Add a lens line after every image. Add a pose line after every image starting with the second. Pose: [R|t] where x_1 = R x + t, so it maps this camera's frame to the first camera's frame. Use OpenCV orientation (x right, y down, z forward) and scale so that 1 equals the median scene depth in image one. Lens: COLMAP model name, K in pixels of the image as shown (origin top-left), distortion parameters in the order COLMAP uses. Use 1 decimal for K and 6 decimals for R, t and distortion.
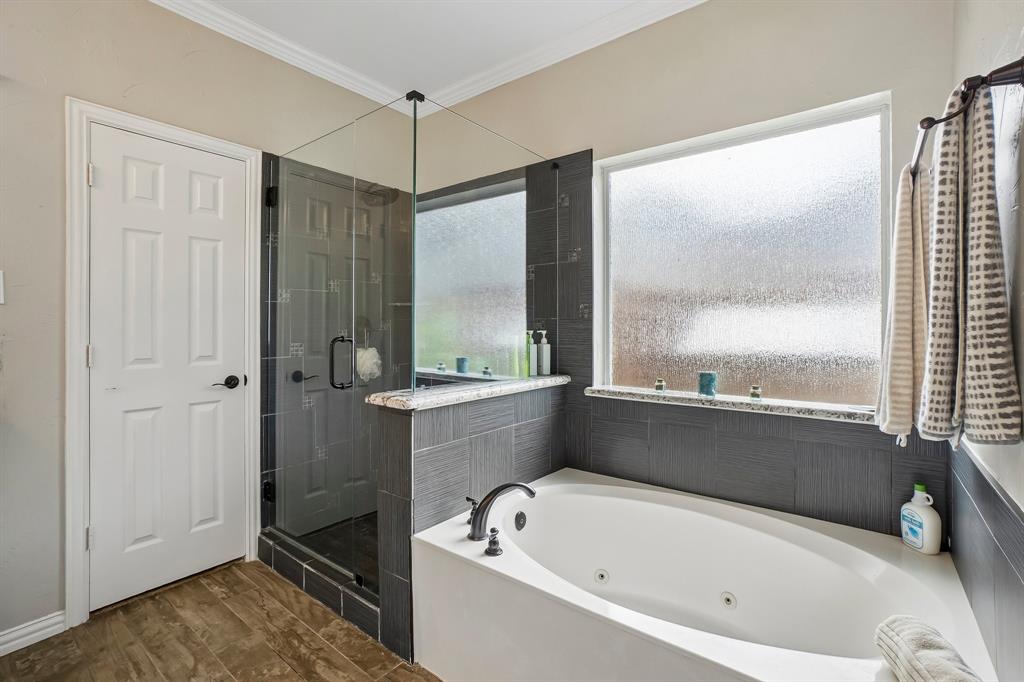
lens RADIAL K [[469.2, 0, 502.0], [0, 469.2, 330.8], [0, 0, 1]] dist [-0.027909, 0.000580]
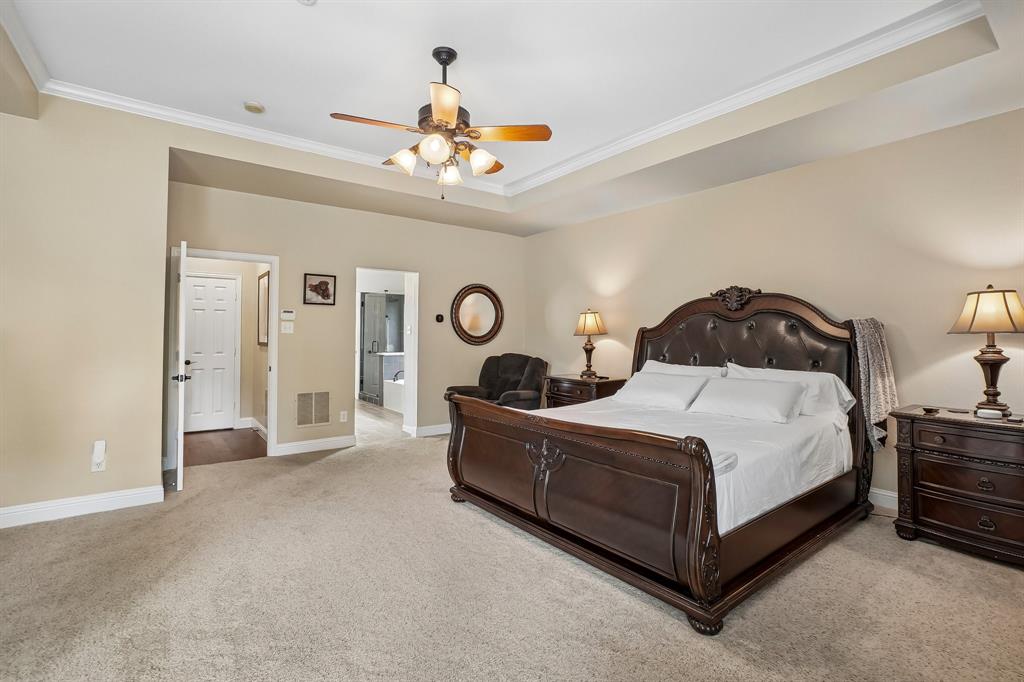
lens RADIAL K [[469.2, 0, 502.0], [0, 469.2, 330.8], [0, 0, 1]] dist [-0.027909, 0.000580]
pose [[0.966278, 0.000428, -0.257501, 2.167543], [-0.005120, 0.999833, -0.017554, -0.010582], [0.257451, 0.018280, 0.966119, -3.274720]]
